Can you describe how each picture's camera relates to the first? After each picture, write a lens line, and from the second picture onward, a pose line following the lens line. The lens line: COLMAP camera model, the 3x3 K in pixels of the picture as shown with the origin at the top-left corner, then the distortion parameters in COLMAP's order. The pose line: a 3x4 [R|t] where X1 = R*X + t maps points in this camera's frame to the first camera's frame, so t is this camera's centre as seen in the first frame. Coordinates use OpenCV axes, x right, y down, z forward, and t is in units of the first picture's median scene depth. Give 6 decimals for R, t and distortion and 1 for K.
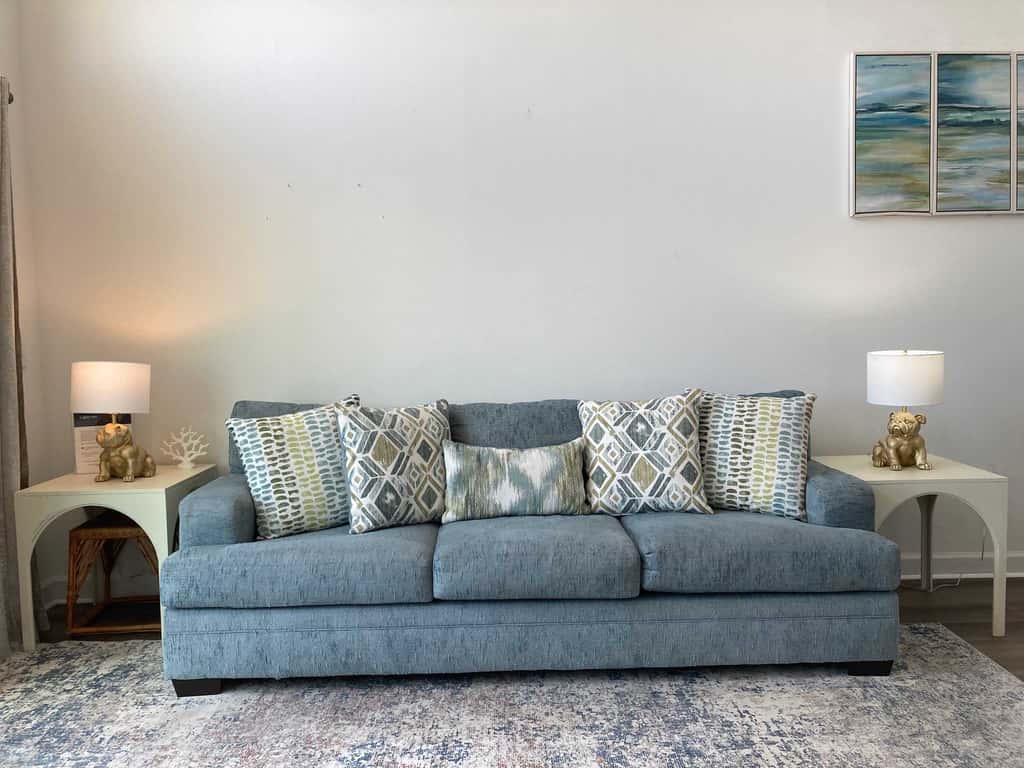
lens RADIAL K [[839.5, 0, 516.8], [0, 839.5, 370.8], [0, 0, 1]] dist [0.008978, -0.003174]
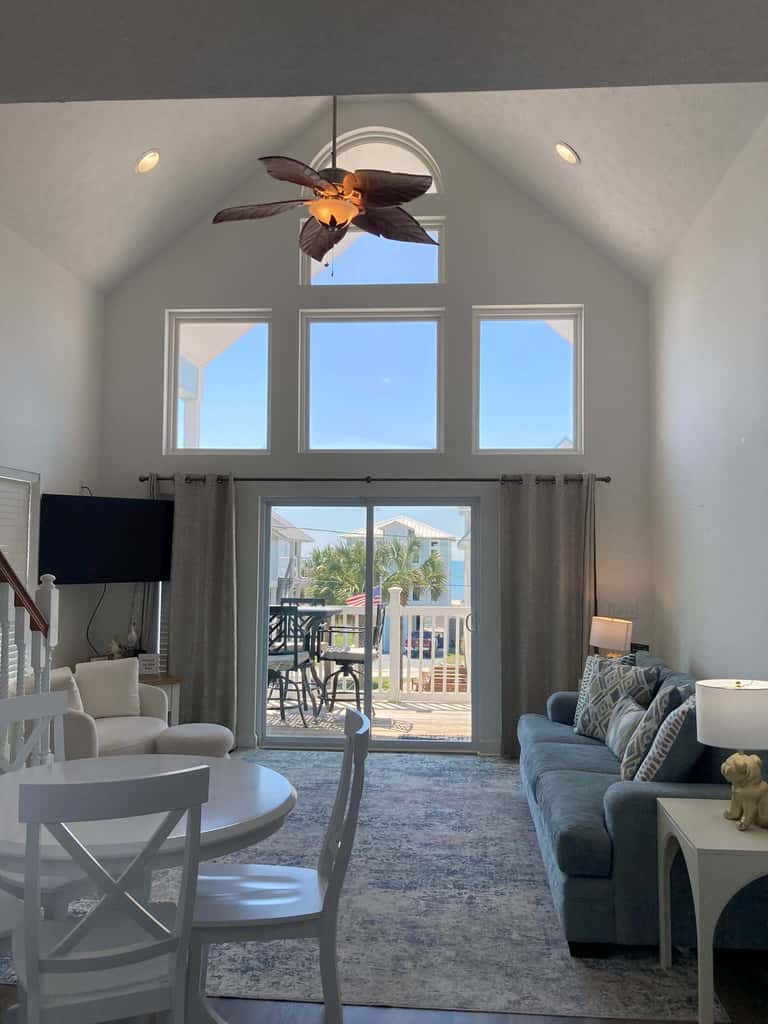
lens RADIAL K [[847.8, 0, 387.2], [0, 847.8, 510.9], [0, 0, 1]] dist [0.018352, 0.004393]
pose [[-0.118966, -0.035816, -0.992252, 1.665677], [-0.063485, 0.997579, -0.028397, -0.187733], [0.990867, 0.059615, -0.120952, 0.881718]]
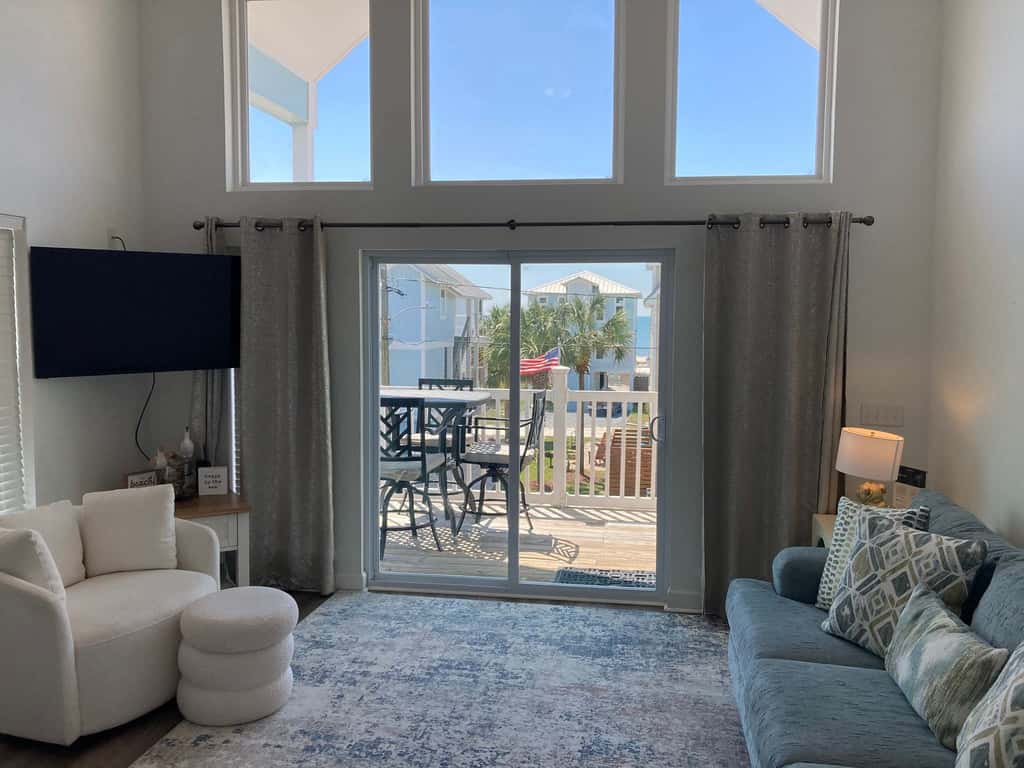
lens RADIAL K [[847.8, 0, 515.6], [0, 847.8, 379.3], [0, 0, 1]] dist [0.018352, 0.004393]
pose [[-0.185464, 0.095565, -0.977993, 0.949692], [-0.061468, 0.992182, 0.108608, -0.220340], [0.980727, 0.080259, -0.178140, 0.860616]]
